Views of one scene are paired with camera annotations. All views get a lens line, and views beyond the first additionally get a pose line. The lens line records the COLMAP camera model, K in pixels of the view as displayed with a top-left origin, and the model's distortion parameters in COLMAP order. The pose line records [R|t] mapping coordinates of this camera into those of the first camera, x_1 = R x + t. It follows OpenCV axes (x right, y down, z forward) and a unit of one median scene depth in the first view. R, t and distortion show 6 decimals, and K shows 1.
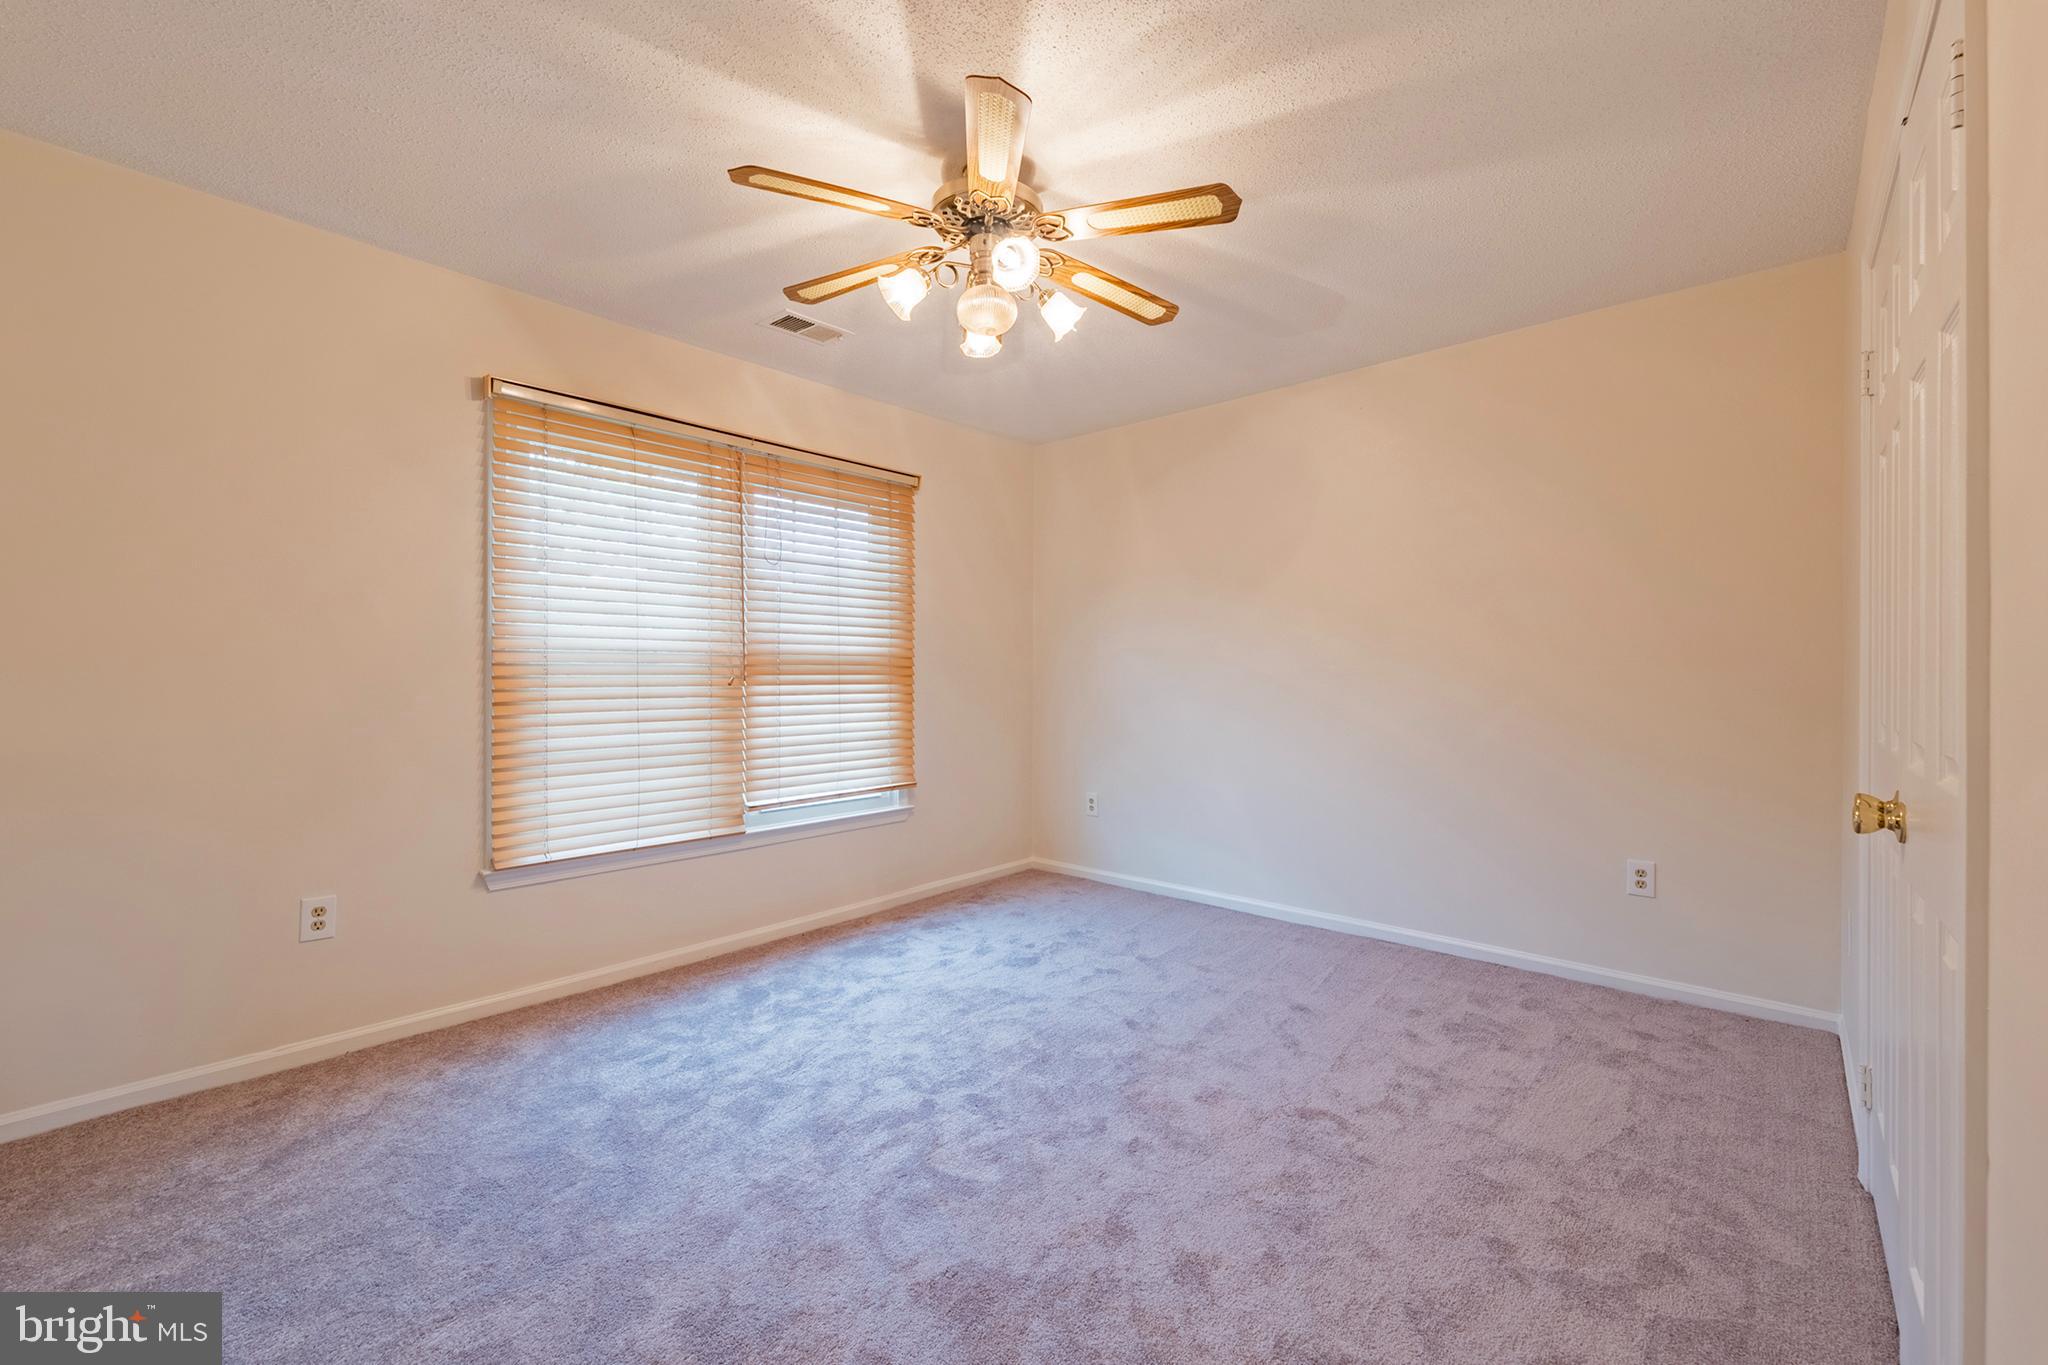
lens RADIAL K [[835.9, 0, 1037.8], [0, 835.9, 673.6], [0, 0, 1]] dist [-0.000433, 0.000624]
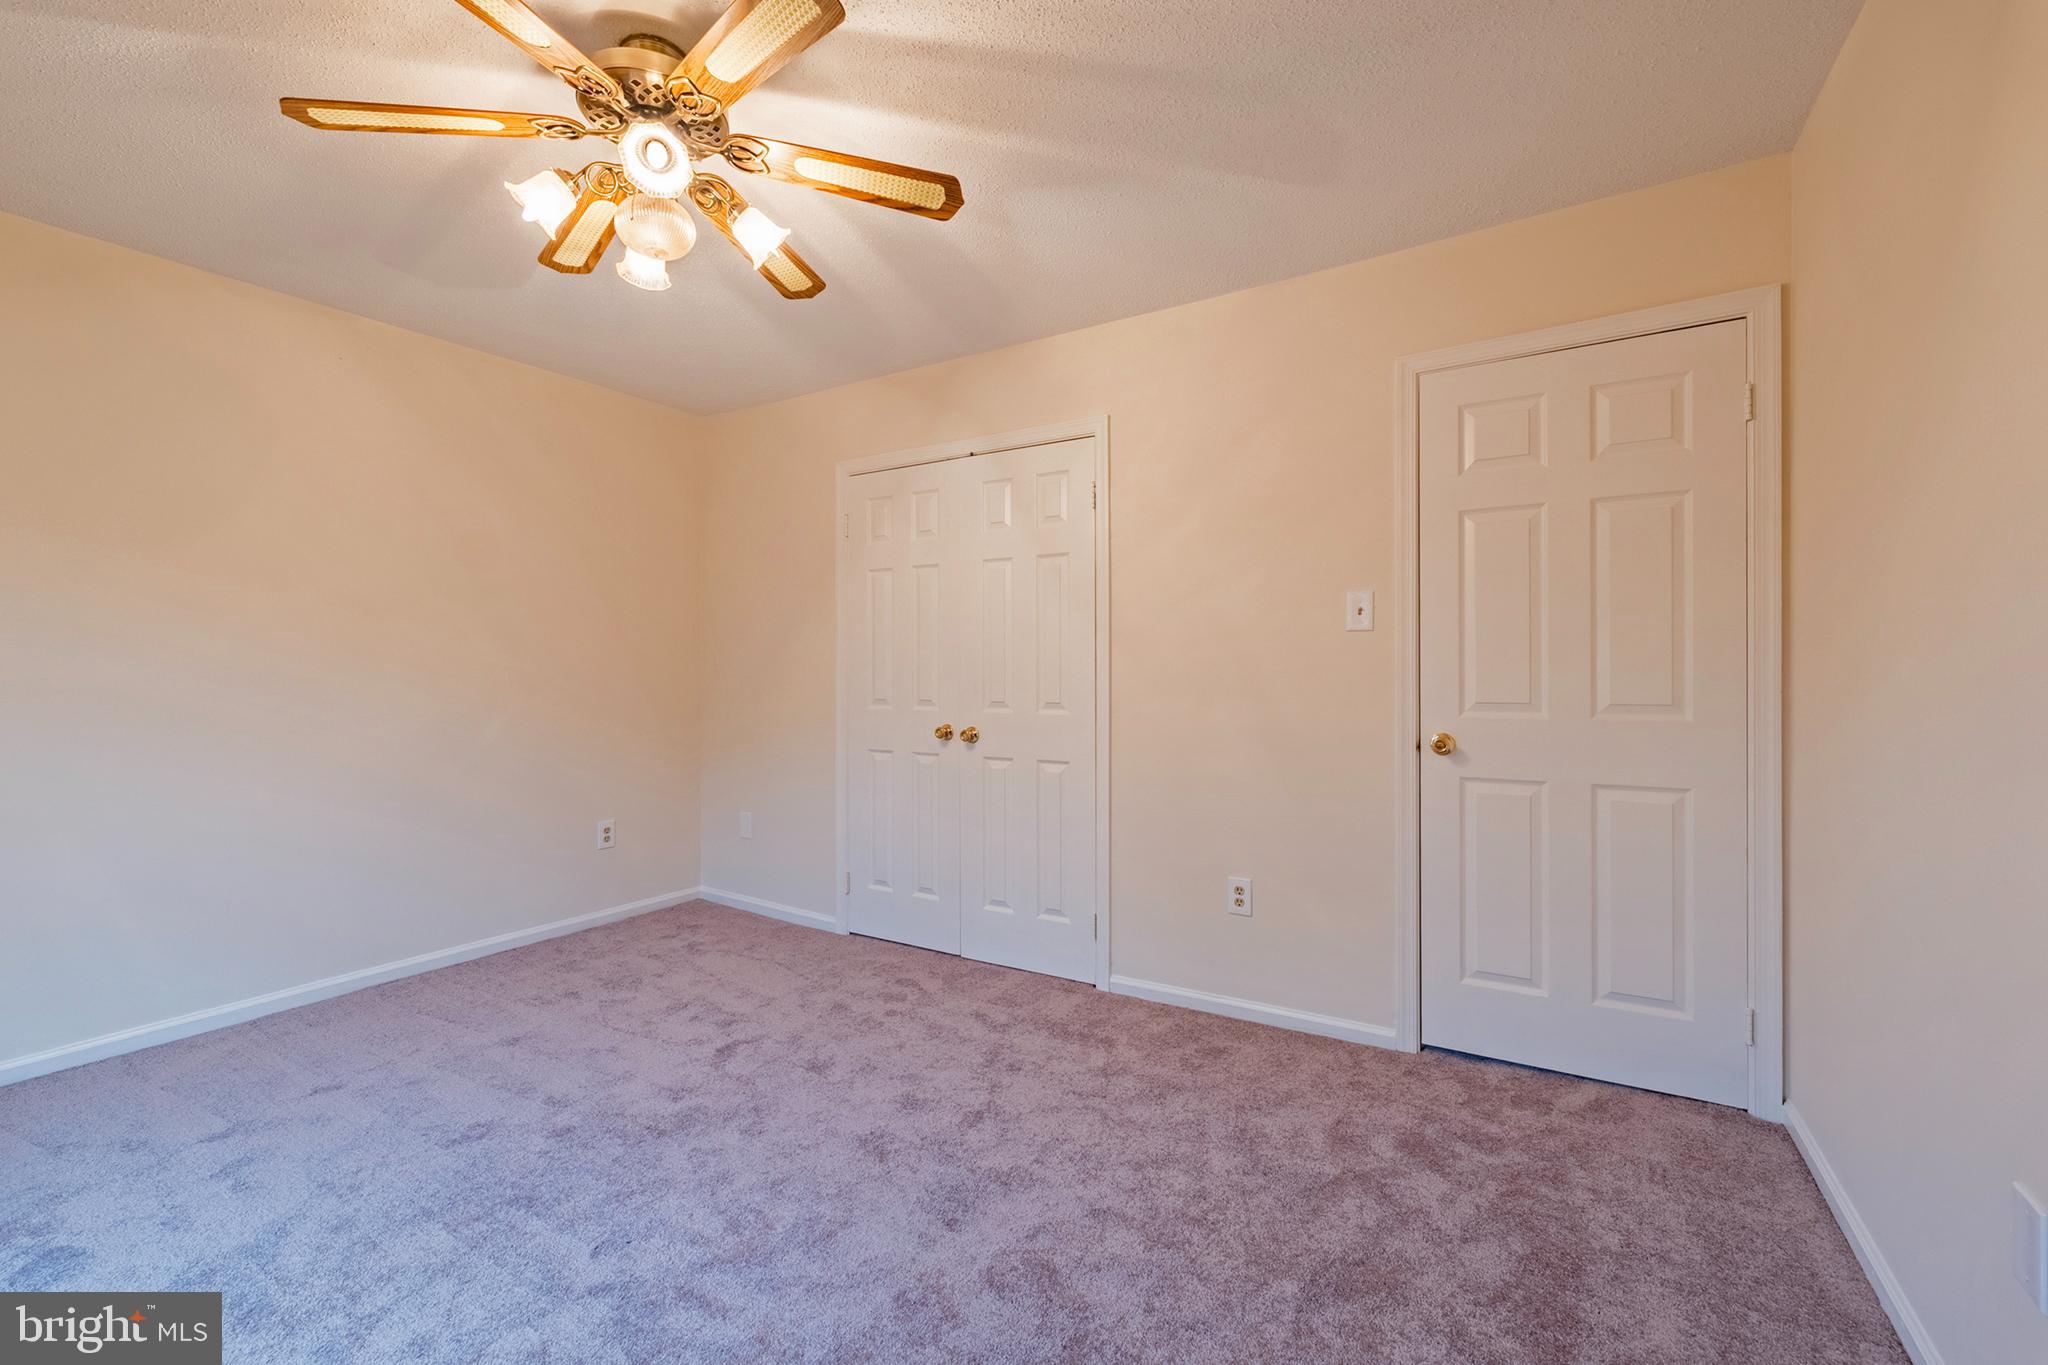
lens RADIAL K [[835.9, 0, 1026.2], [0, 835.9, 673.5], [0, 0, 1]] dist [-0.000433, 0.000624]
pose [[-0.158498, -0.001529, 0.987358, -0.764180], [0.003967, 0.999990, 0.002186, -0.005688], [-0.987351, 0.004263, -0.158490, 0.650322]]
